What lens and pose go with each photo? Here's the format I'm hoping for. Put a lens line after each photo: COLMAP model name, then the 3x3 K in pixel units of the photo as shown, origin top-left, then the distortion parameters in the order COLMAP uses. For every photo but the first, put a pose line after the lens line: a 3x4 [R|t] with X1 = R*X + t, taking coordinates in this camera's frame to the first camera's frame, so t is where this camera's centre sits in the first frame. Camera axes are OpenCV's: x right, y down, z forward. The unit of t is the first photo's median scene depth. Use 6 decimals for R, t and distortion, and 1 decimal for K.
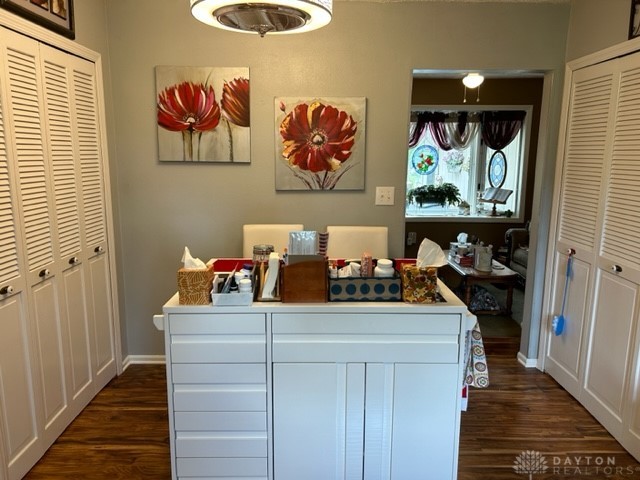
lens RADIAL K [[492.7, 0, 321.1], [0, 492.7, 243.9], [0, 0, 1]] dist [0.082875, -0.074171]
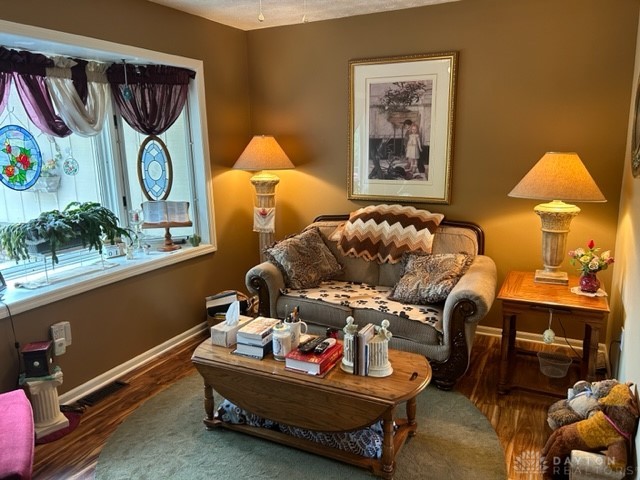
lens RADIAL K [[492.7, 0, 321.1], [0, 492.7, 243.9], [0, 0, 1]] dist [0.082875, -0.074171]
pose [[0.443855, -0.200421, 0.873398, -0.084473], [0.189509, 0.973617, 0.127110, -0.101569], [-0.875830, 0.109099, 0.470126, 0.565444]]
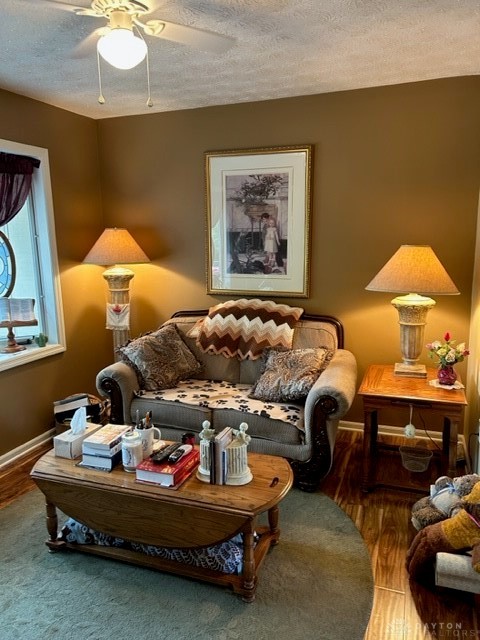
lens RADIAL K [[492.7, 0, 235.8], [0, 492.7, 322.1], [0, 0, 1]] dist [0.082875, -0.074171]
pose [[0.350826, -0.179782, 0.919021, -0.061581], [0.196449, 0.973690, 0.115484, -0.100079], [-0.915603, 0.140026, 0.376914, 0.567578]]
